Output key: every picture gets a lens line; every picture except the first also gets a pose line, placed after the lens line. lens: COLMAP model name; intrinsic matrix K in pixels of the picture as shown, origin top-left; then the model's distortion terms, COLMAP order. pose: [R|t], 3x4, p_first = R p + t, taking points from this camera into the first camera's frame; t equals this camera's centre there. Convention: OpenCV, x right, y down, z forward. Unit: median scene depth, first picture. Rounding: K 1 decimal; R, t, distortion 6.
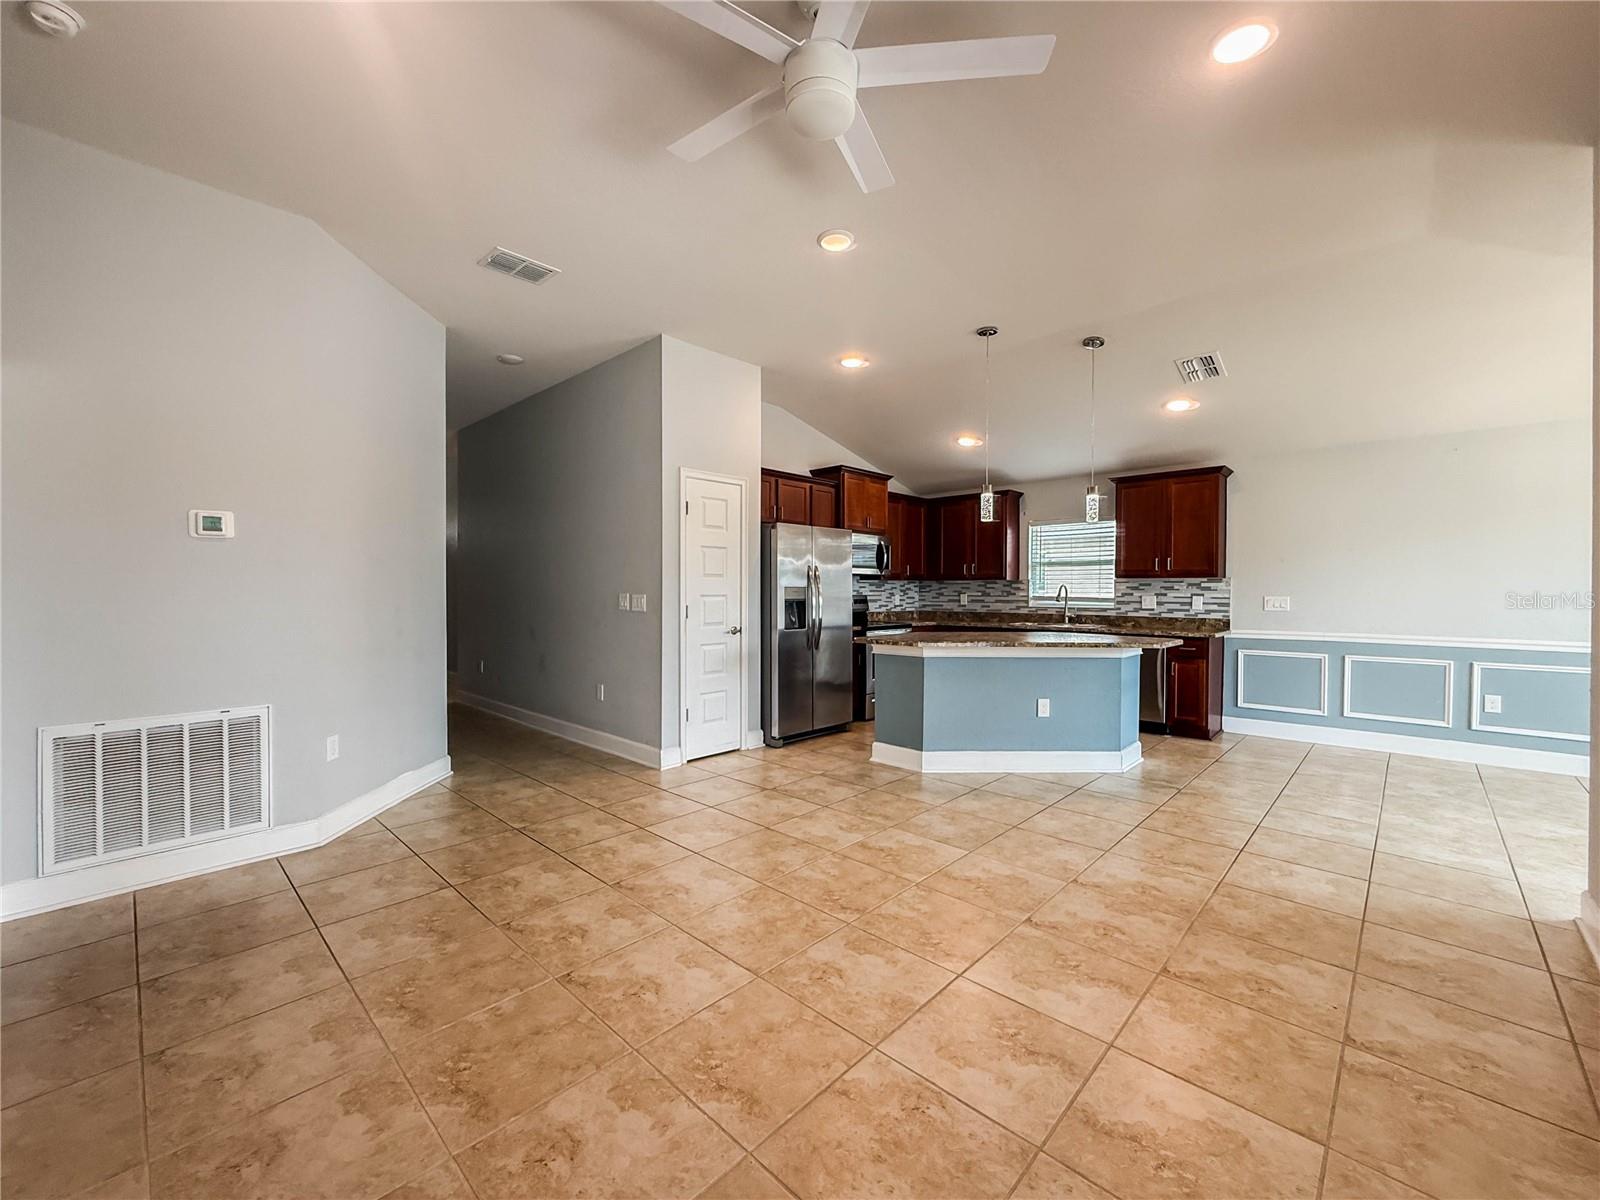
lens RADIAL K [[644.4, 0, 790.5], [0, 644.4, 599.1], [0, 0, 1]] dist [0.002402, -0.000326]
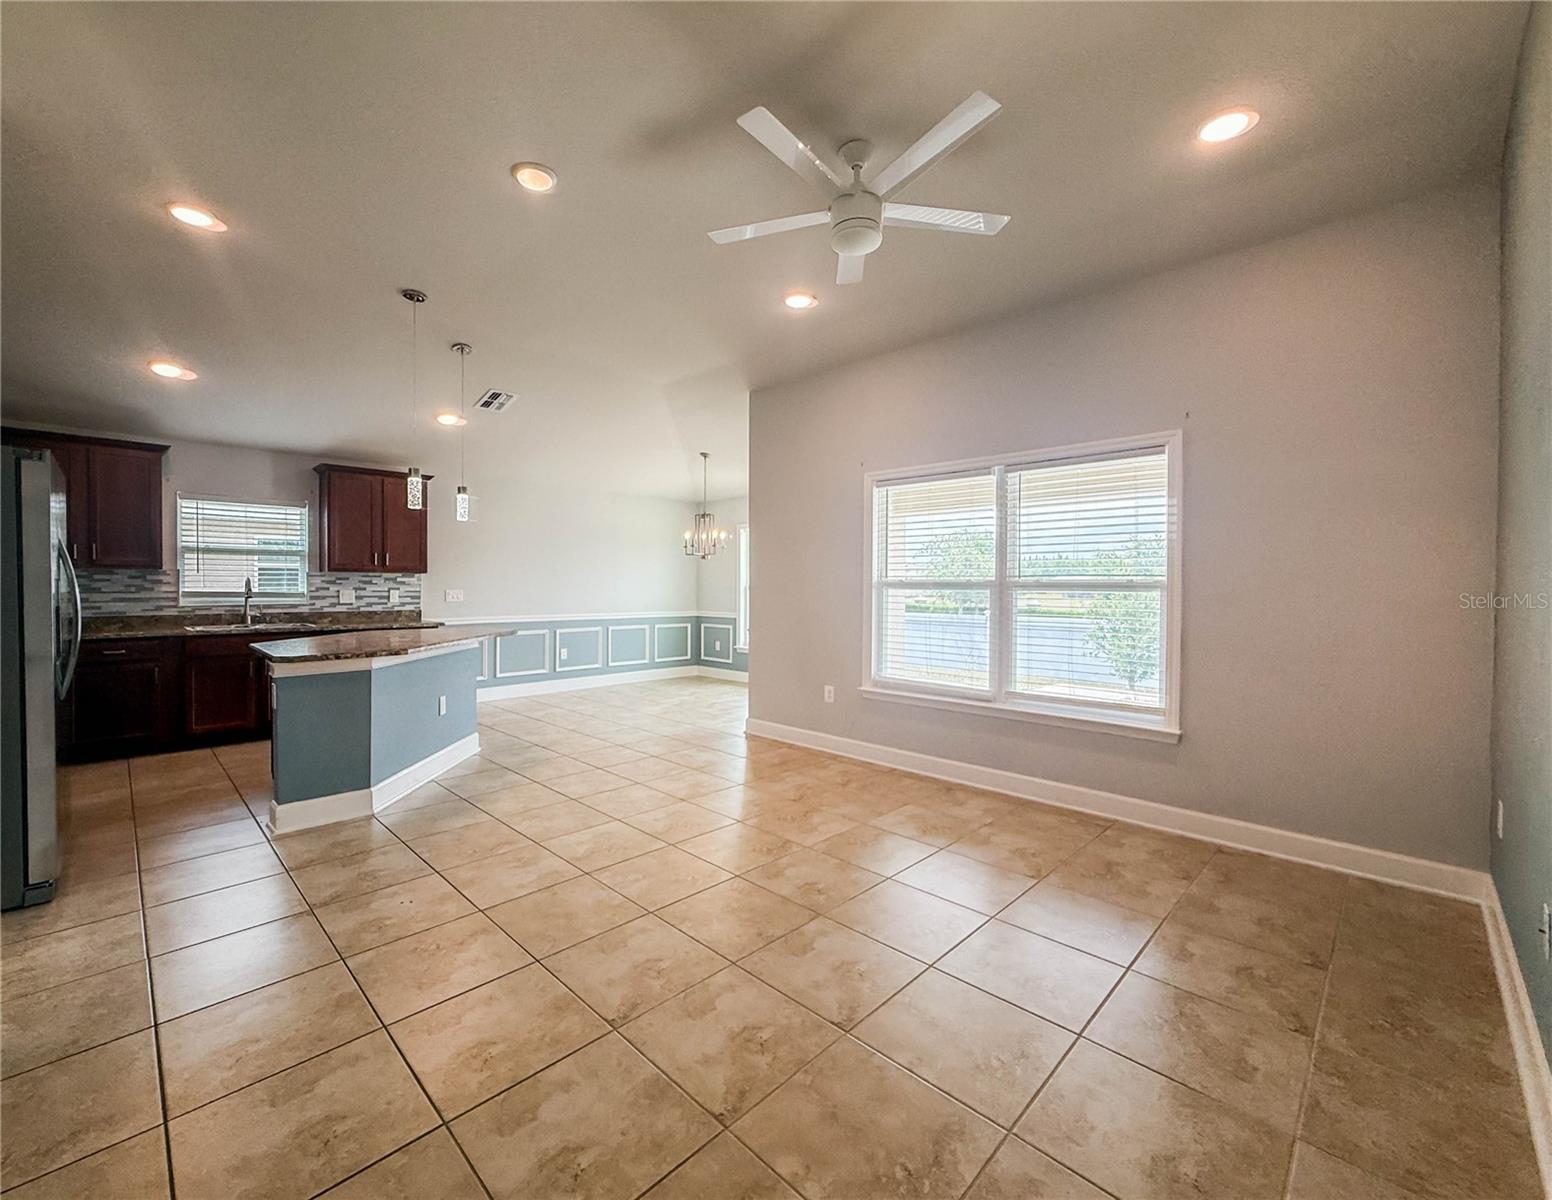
lens RADIAL K [[649.4, 0, 739.6], [0, 649.4, 594.3], [0, 0, 1]] dist [-0.002085, -0.000226]
pose [[0.035523, -0.014928, 0.999257, -0.511417], [0.009986, 0.999844, 0.014581, -0.008792], [-0.999319, 0.009461, 0.035666, 0.457106]]
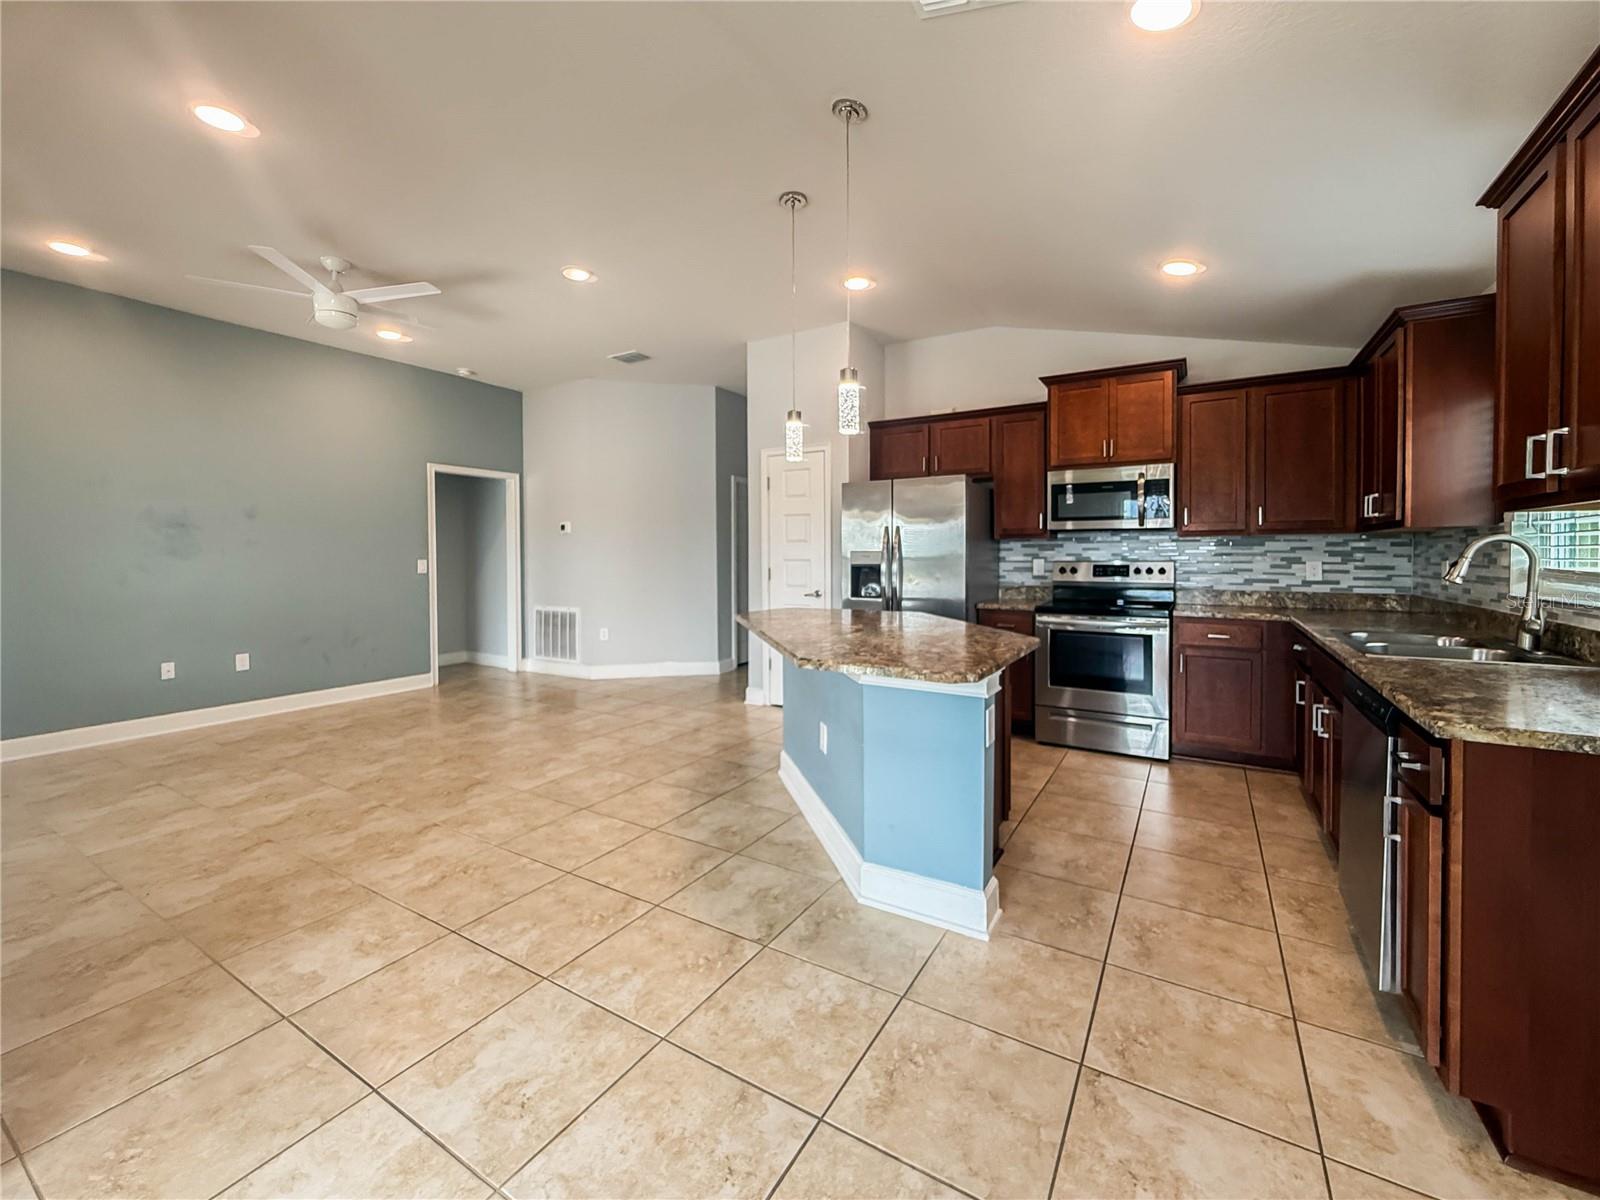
lens RADIAL K [[644.4, 0, 809.8], [0, 644.4, 562.1], [0, 0, 1]] dist [0.002402, -0.000326]
pose [[0.235060, 0.006355, -0.971960, 0.897458], [-0.011385, 0.999928, 0.003784, -0.005400], [0.971914, 0.010176, 0.235115, 0.743671]]
